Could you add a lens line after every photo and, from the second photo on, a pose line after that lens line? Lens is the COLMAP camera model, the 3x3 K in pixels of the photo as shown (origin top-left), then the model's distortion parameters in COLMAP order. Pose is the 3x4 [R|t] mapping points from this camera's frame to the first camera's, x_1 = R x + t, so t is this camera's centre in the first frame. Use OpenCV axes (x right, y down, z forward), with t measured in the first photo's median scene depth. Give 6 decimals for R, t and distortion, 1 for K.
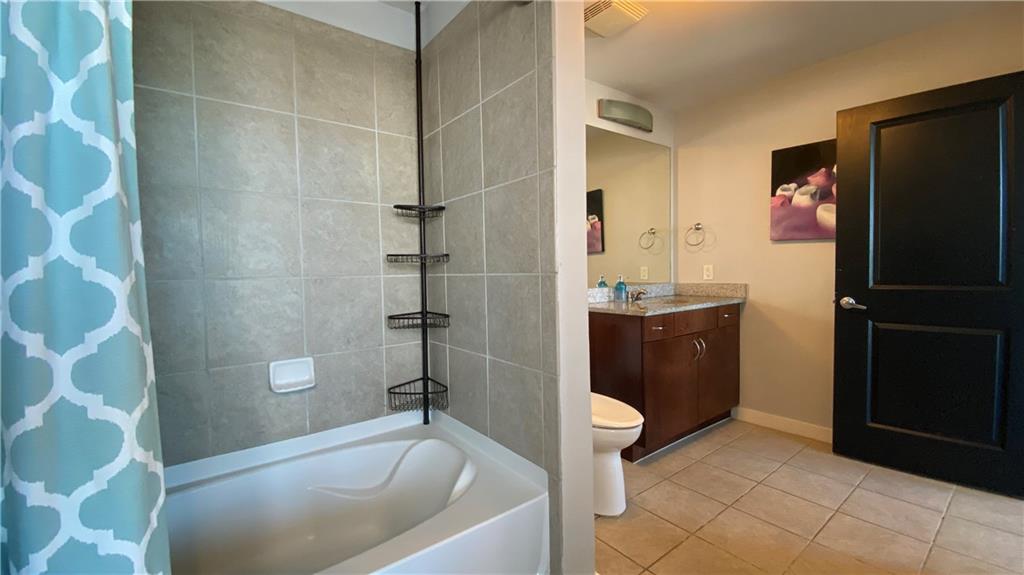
lens RADIAL K [[416.7, 0, 512.0], [0, 416.7, 287.2], [0, 0, 1]] dist [-0.004157, -0.000468]
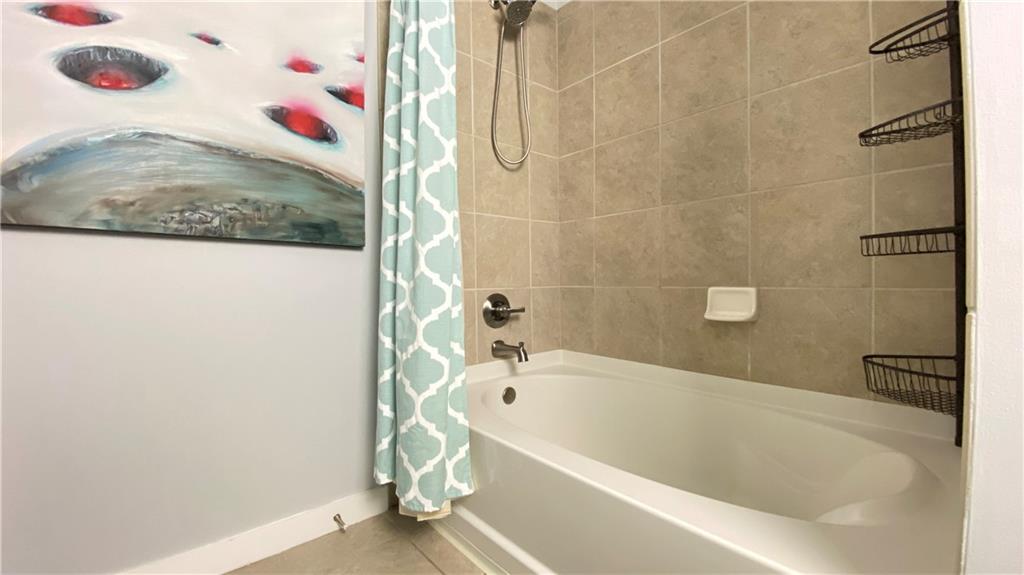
lens RADIAL K [[416.7, 0, 511.0], [0, 416.7, 287.4], [0, 0, 1]] dist [-0.004157, -0.000468]
pose [[0.066052, 0.037492, -0.997112, 0.216638], [-0.029357, 0.998934, 0.035616, 0.105290], [0.997384, 0.026920, 0.067083, 0.322535]]
